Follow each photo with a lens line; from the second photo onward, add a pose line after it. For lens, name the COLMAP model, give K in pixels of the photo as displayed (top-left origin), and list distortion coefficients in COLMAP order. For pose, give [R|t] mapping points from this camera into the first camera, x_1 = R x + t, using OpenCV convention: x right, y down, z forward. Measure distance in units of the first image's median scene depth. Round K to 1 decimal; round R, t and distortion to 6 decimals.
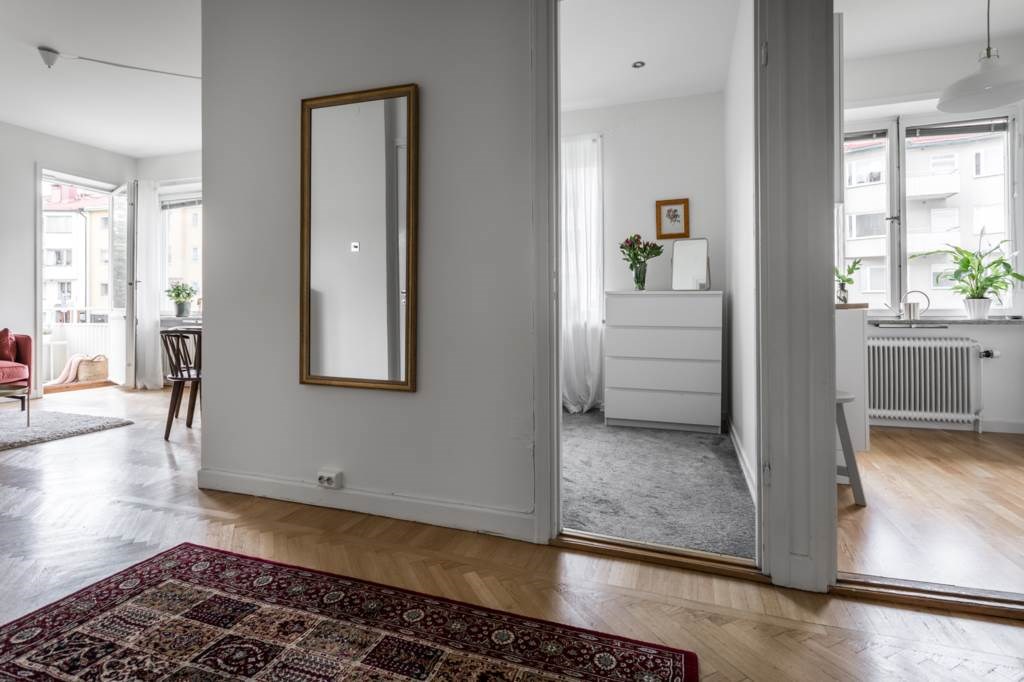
lens RADIAL K [[492.8, 0, 514.3], [0, 492.8, 306.7], [0, 0, 1]] dist [-0.000091, 0.000869]
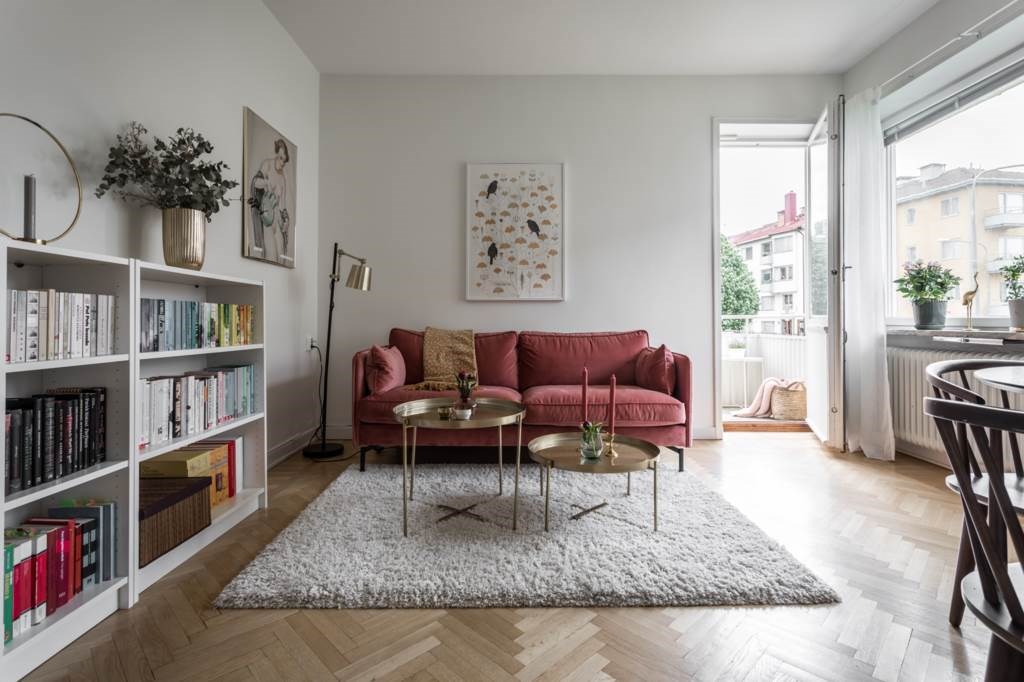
lens RADIAL K [[492.8, 0, 521.0], [0, 492.8, 318.1], [0, 0, 1]] dist [-0.000091, 0.000869]
pose [[0.324421, -0.006081, -0.945893, -0.326946], [0.011138, 0.999935, -0.002608, 0.005365], [0.945847, -0.009689, 0.324467, 0.432126]]
